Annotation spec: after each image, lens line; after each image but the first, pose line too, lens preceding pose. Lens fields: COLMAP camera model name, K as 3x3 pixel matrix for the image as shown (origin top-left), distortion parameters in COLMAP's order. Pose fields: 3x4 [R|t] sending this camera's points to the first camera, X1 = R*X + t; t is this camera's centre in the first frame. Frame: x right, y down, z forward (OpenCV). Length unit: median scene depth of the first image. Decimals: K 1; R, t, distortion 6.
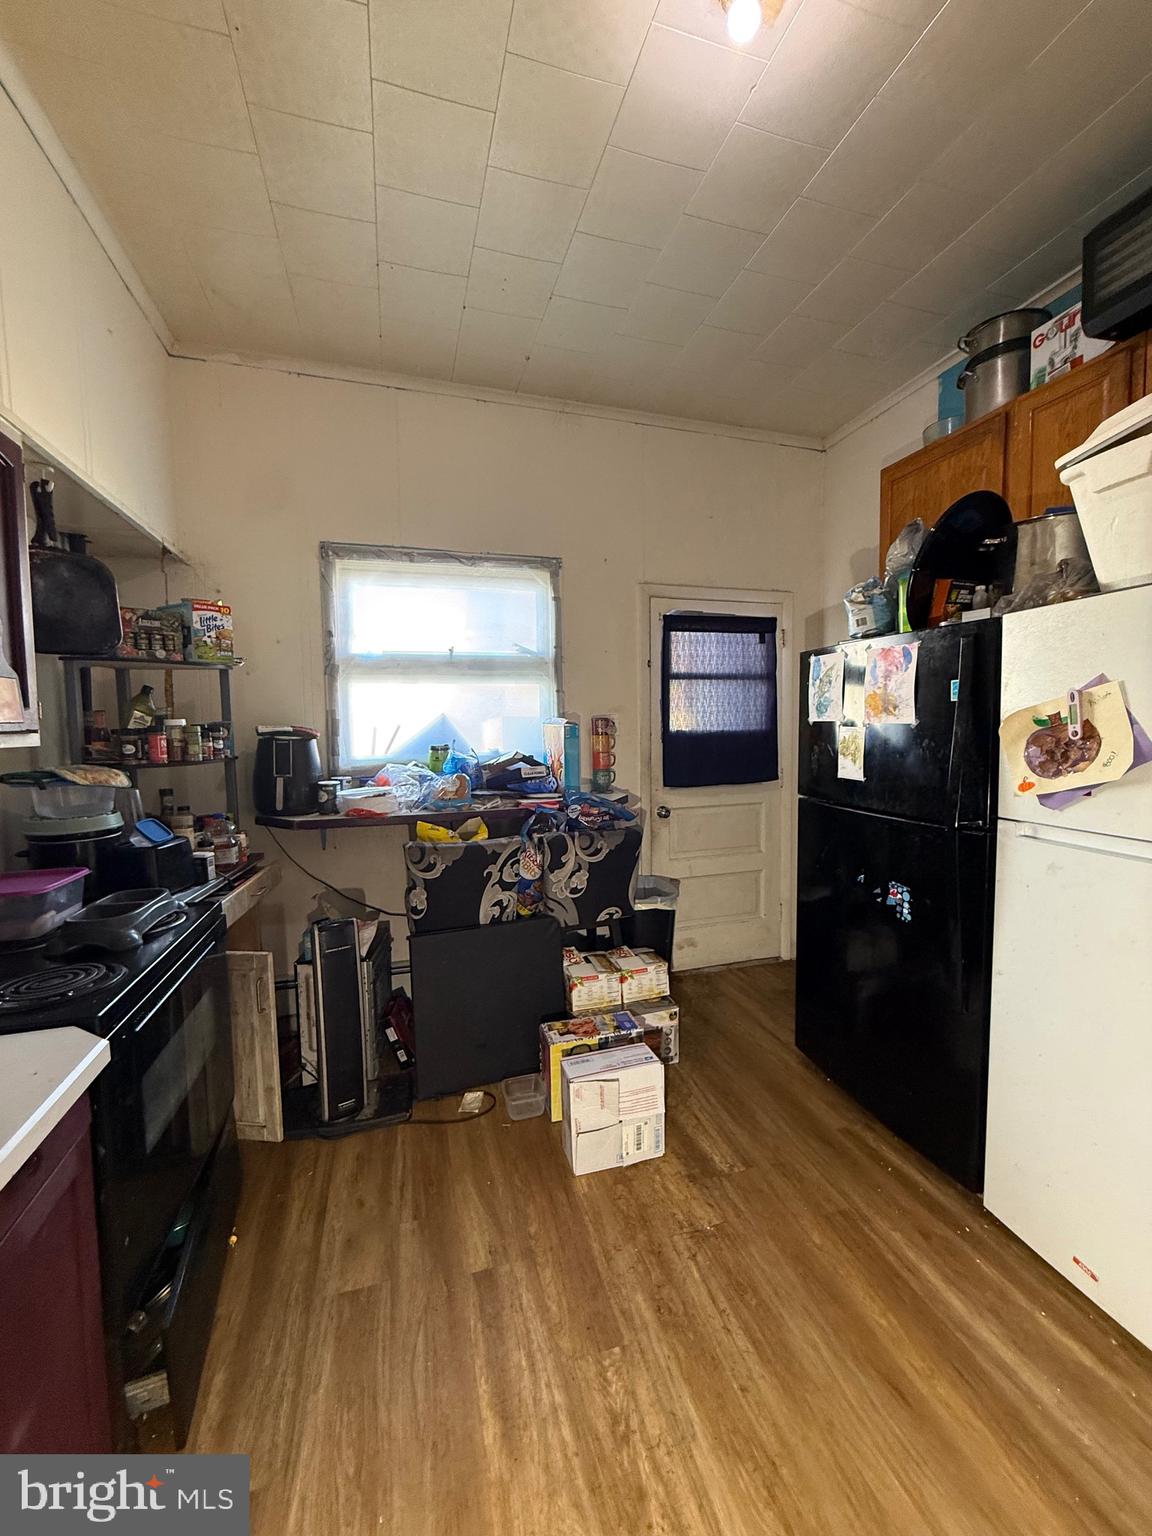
lens RADIAL K [[618.6, 0, 580.1], [0, 618.6, 766.2], [0, 0, 1]] dist [-0.001148, -0.000175]
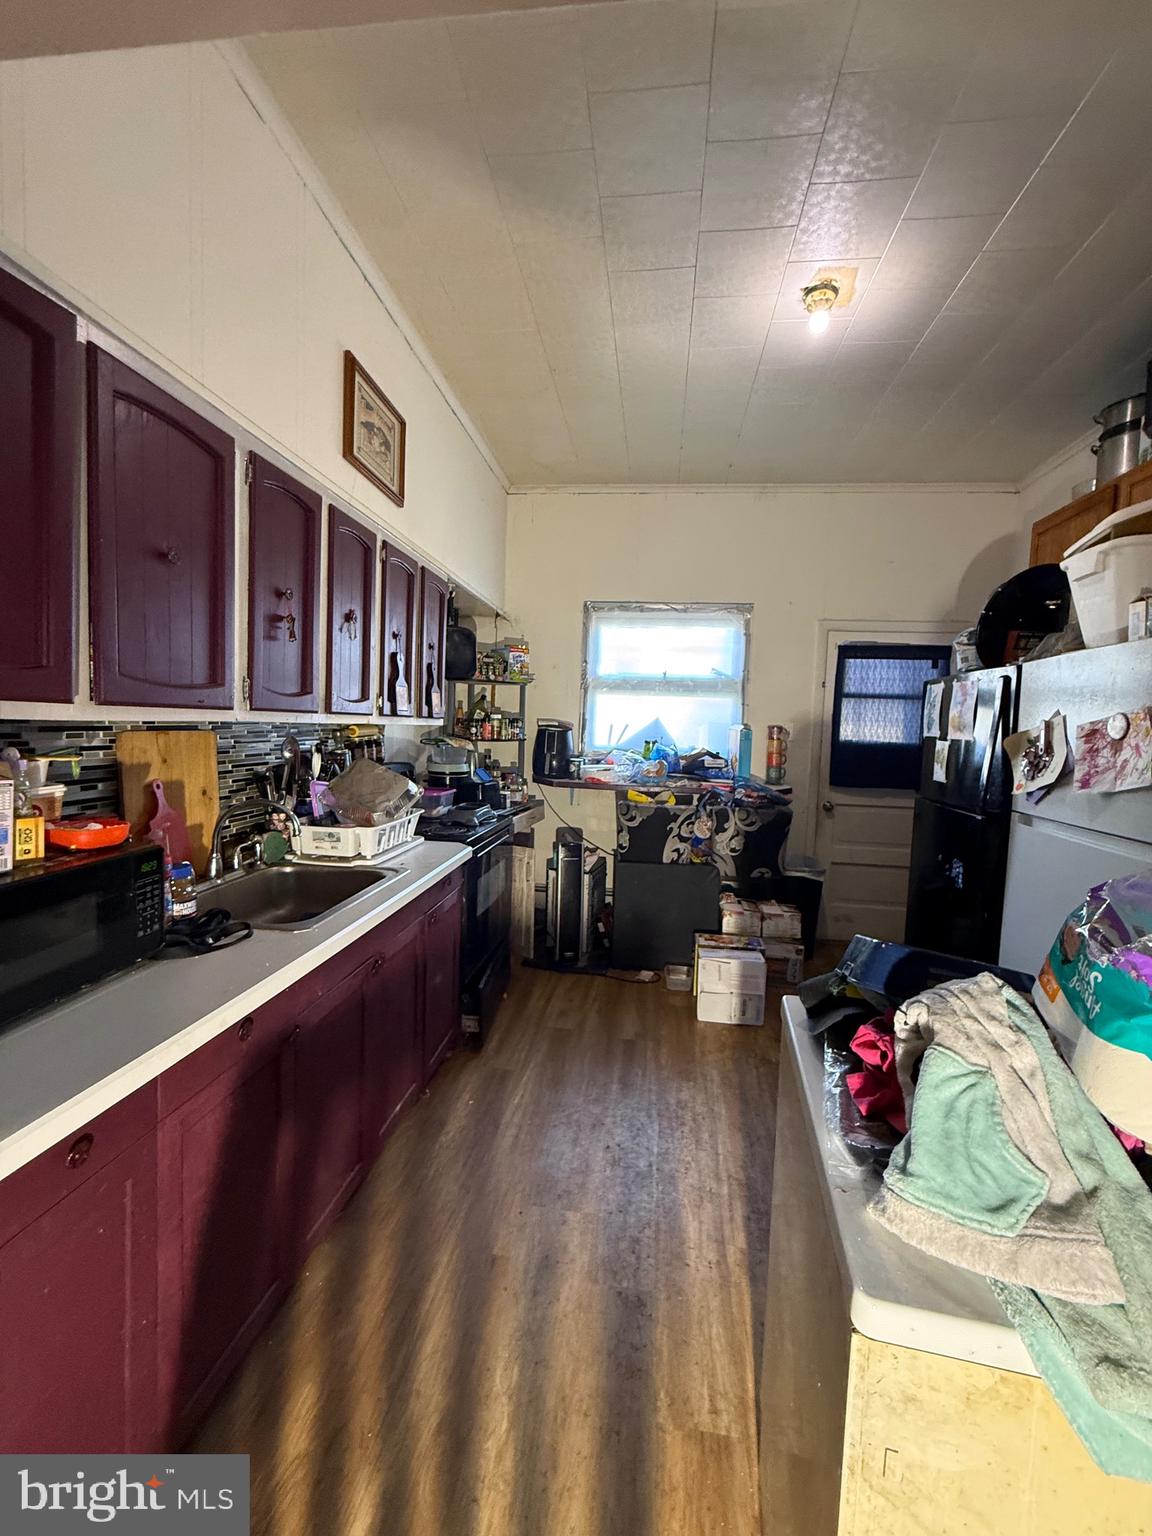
lens RADIAL K [[618.6, 0, 580.1], [0, 618.6, 766.2], [0, 0, 1]] dist [-0.001148, -0.000175]
pose [[0.913779, 0.072641, -0.399665, 0.223389], [-0.075956, 0.997082, 0.007562, 0.031356], [0.399048, 0.023447, 0.916630, -0.417682]]
